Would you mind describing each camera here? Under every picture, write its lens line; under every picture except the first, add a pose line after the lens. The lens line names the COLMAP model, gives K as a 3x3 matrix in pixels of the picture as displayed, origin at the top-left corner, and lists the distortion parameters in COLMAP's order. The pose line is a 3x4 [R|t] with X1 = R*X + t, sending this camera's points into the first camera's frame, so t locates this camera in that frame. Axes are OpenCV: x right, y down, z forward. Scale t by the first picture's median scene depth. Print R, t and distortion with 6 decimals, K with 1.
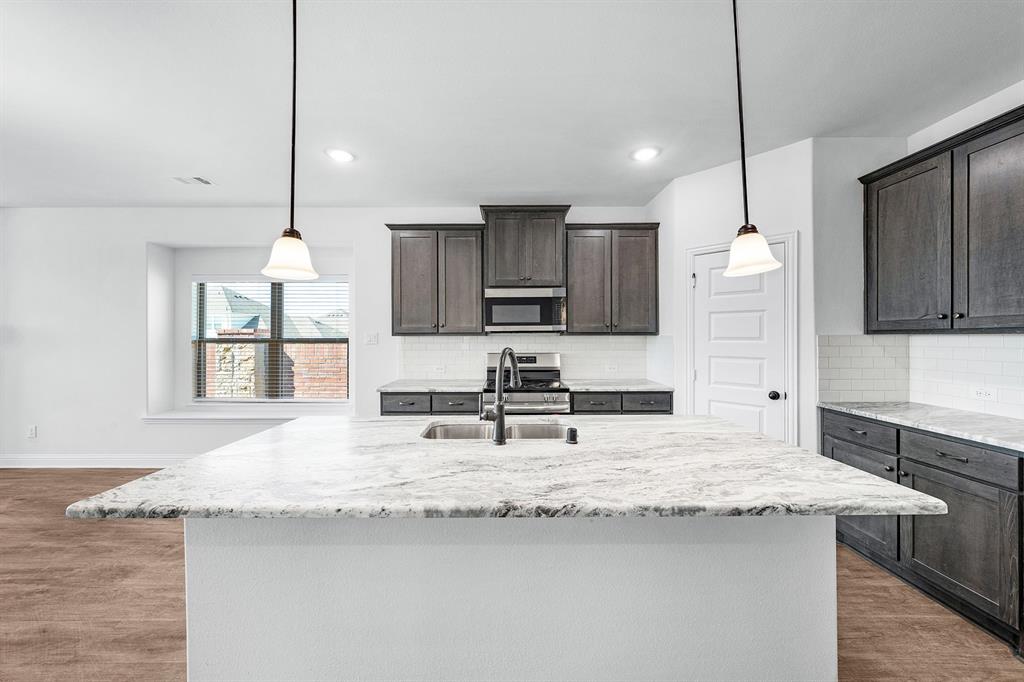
lens RADIAL K [[366.2, 0, 506.3], [0, 366.2, 336.2], [0, 0, 1]] dist [-0.001272, -0.000376]
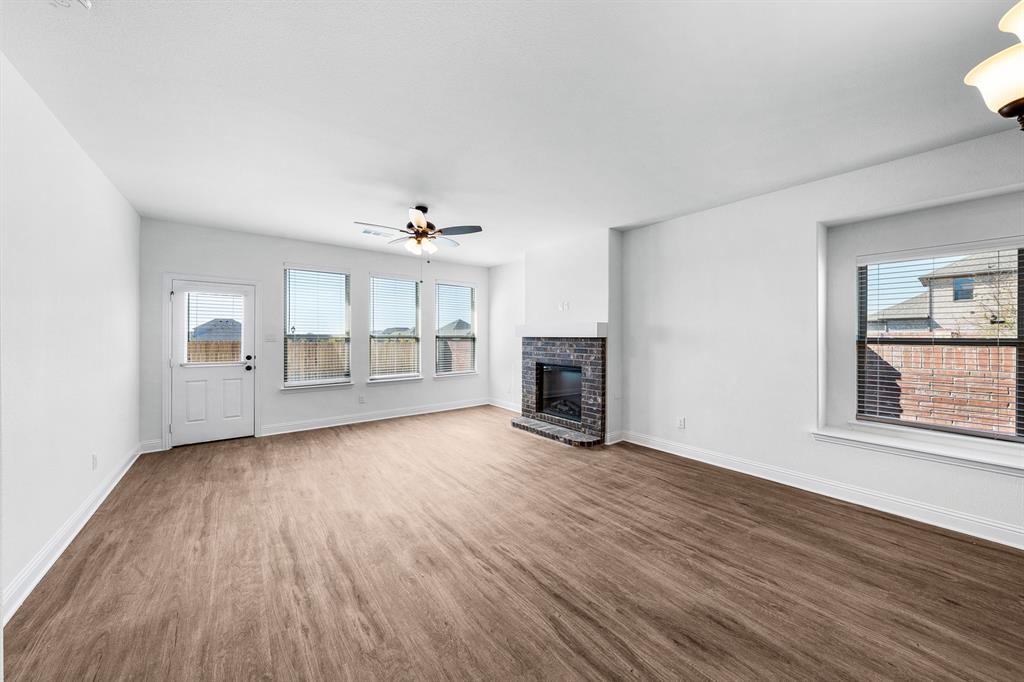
lens RADIAL K [[350.4, 0, 513.3], [0, 350.4, 337.6], [0, 0, 1]] dist [-0.000242, 0.000180]
pose [[0.622140, 0.005416, -0.782887, -0.958656], [-0.002191, 0.999984, 0.005177, 0.003395], [0.782903, -0.001506, 0.622142, -0.051651]]
